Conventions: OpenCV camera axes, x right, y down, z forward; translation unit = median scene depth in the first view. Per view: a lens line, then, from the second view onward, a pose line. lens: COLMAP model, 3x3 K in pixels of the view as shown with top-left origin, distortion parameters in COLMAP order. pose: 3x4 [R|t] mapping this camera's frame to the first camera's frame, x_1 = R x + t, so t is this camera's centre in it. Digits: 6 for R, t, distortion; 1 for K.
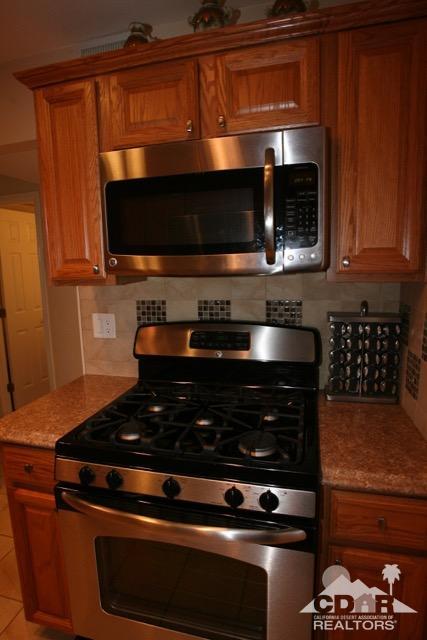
lens RADIAL K [[362.3, 0, 213.5], [0, 362.3, 320.0], [0, 0, 1]] dist [-0.076778, 0.034704]
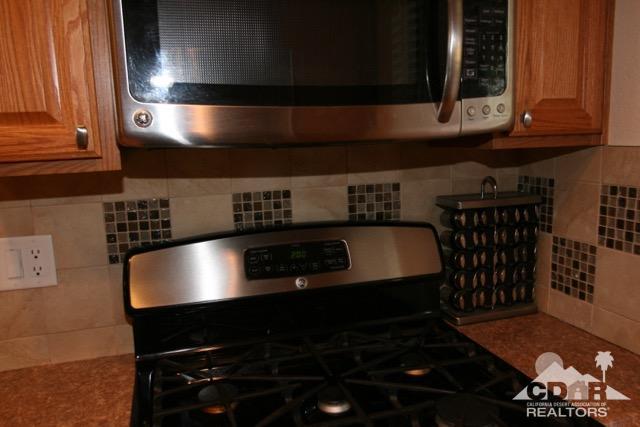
lens RADIAL K [[523.2, 0, 320.0], [0, 523.2, 213.5], [0, 0, 1]] dist [-0.065287, 0.080031]
pose [[0.855865, -0.087071, 0.509818, -0.405267], [0.095477, 0.995384, 0.009716, -0.022708], [-0.508311, 0.040360, 0.860228, 0.287748]]
